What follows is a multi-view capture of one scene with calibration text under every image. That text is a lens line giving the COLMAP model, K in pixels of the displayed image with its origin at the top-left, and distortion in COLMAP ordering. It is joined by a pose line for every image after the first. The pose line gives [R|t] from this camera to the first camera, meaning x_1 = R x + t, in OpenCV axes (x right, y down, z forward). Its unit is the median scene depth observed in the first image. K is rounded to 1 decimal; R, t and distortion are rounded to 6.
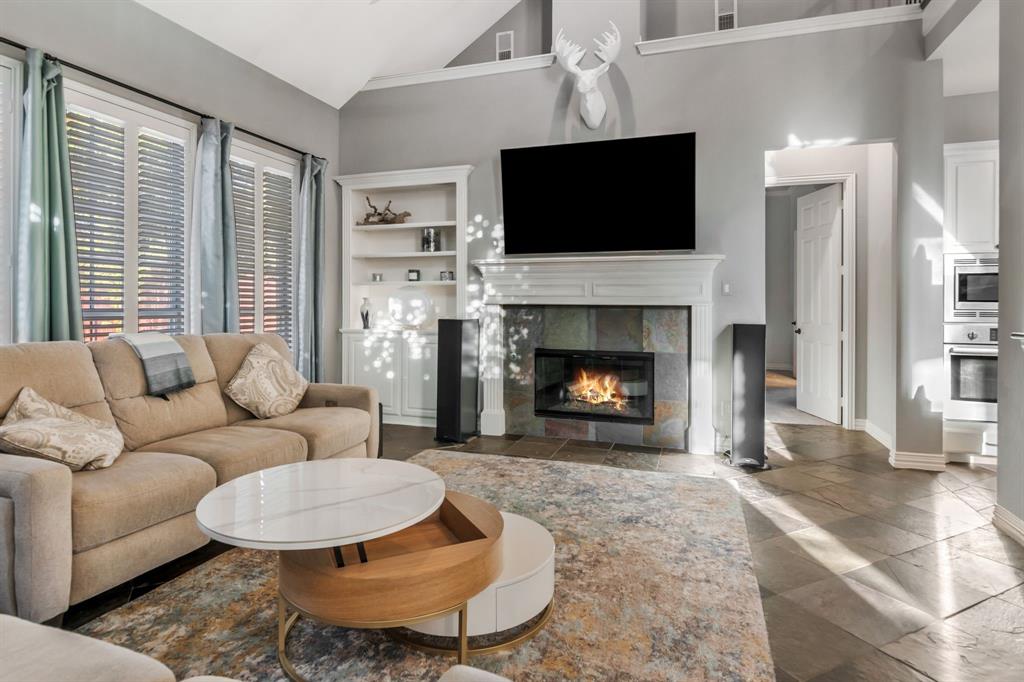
lens RADIAL K [[553.0, 0, 513.6], [0, 553.0, 308.2], [0, 0, 1]] dist [-0.002093, -0.001073]
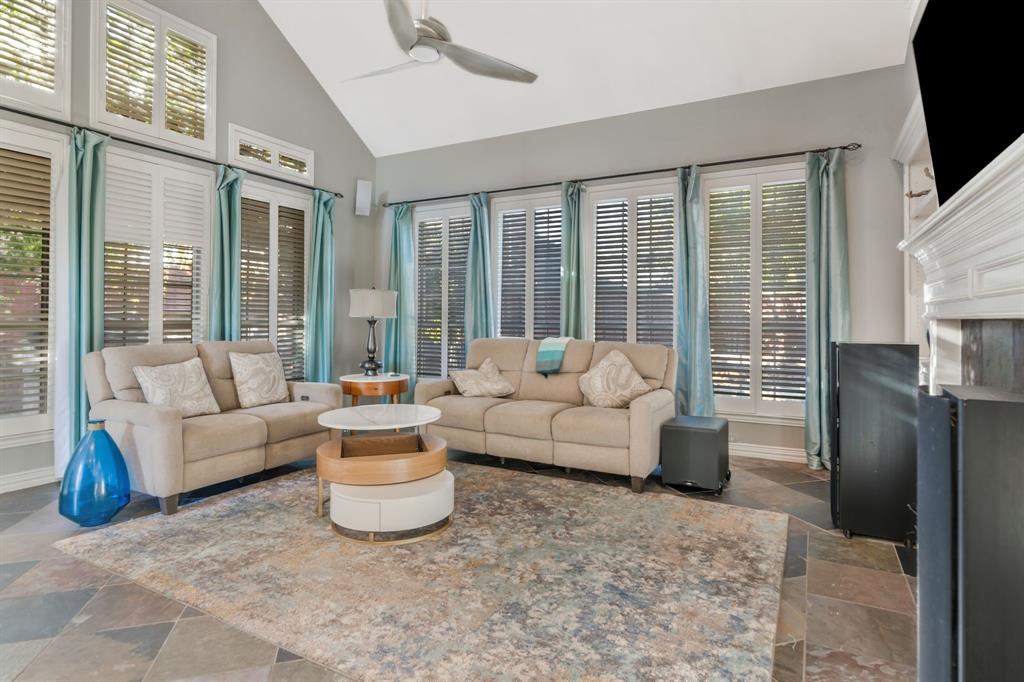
lens RADIAL K [[530.2, 0, 508.7], [0, 530.2, 321.8], [0, 0, 1]] dist [-0.000232, -0.000342]
pose [[-0.163758, -0.001306, -0.986500, 0.576245], [-0.012729, 0.999919, 0.000789, 0.000037], [0.986418, 0.012686, -0.163761, 0.703577]]
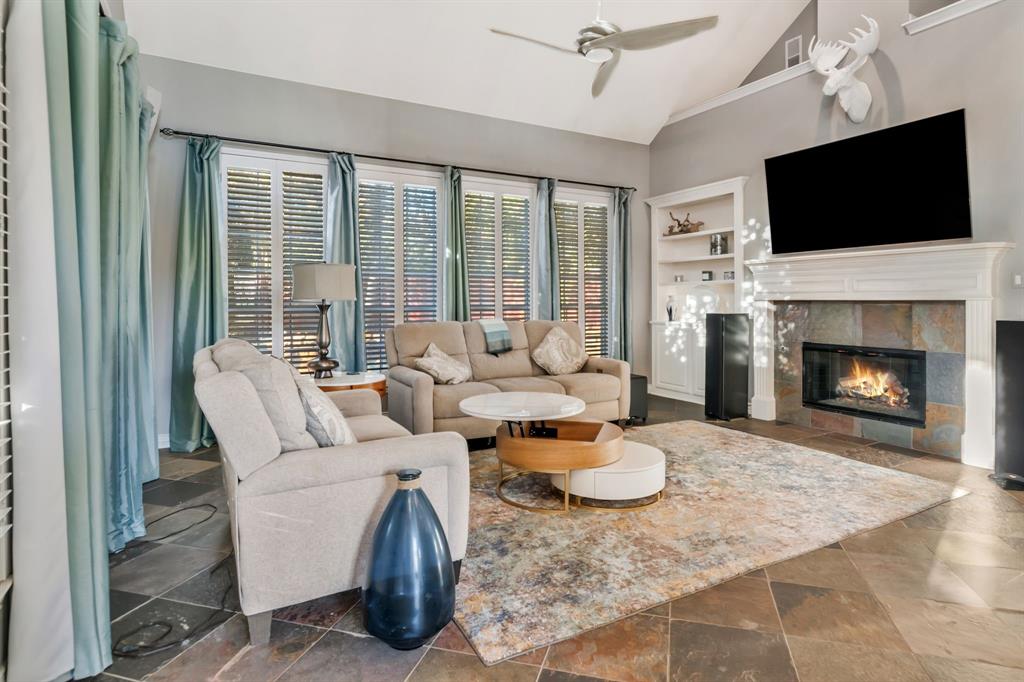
lens RADIAL K [[553.0, 0, 513.6], [0, 553.0, 308.2], [0, 0, 1]] dist [-0.002093, -0.001073]
pose [[0.738238, 0.003268, -0.674533, 0.355982], [0.000447, 0.999986, 0.005335, 0.002869], [0.674541, -0.004240, 0.738226, -0.150651]]
